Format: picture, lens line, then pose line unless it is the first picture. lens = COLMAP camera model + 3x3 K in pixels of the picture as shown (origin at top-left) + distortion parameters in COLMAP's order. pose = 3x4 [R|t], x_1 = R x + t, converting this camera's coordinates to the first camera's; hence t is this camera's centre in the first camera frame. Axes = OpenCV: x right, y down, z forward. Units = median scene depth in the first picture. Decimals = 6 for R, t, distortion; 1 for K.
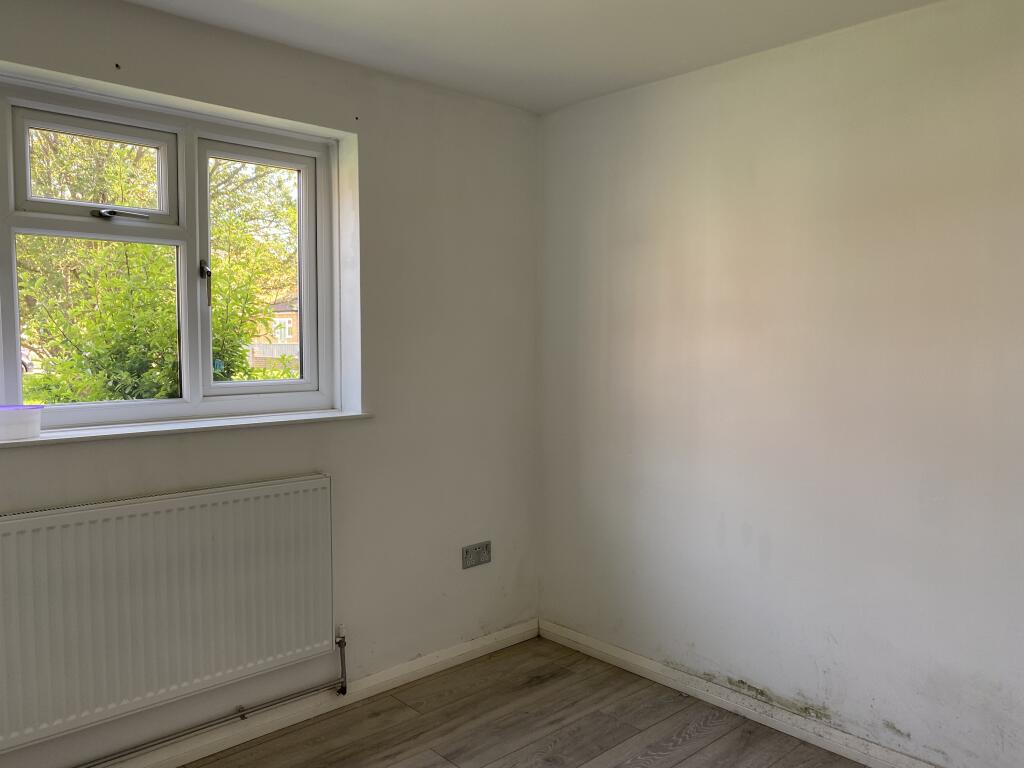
lens RADIAL K [[787.5, 0, 506.7], [0, 787.5, 379.1], [0, 0, 1]] dist [0.004766, -0.006098]
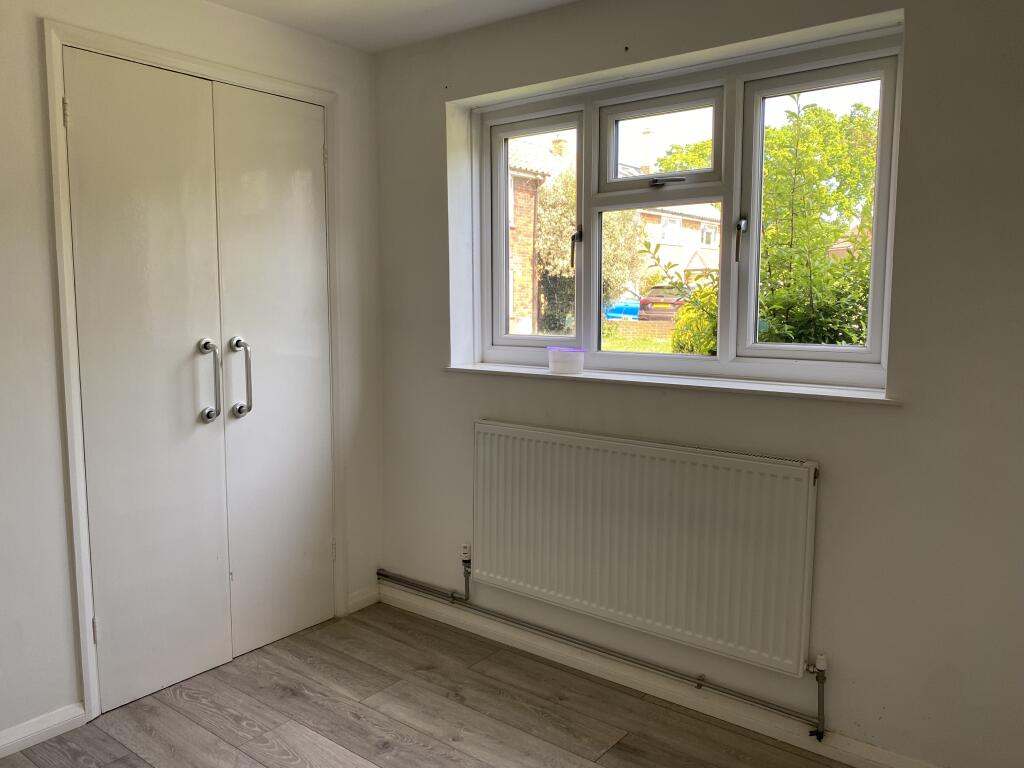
lens RADIAL K [[787.5, 0, 507.0], [0, 787.5, 384.5], [0, 0, 1]] dist [0.004766, -0.006098]
pose [[0.147568, 0.107637, -0.983177, 0.541445], [-0.053490, 0.993474, 0.100736, -0.026662], [0.987604, 0.037724, 0.152363, 0.596819]]
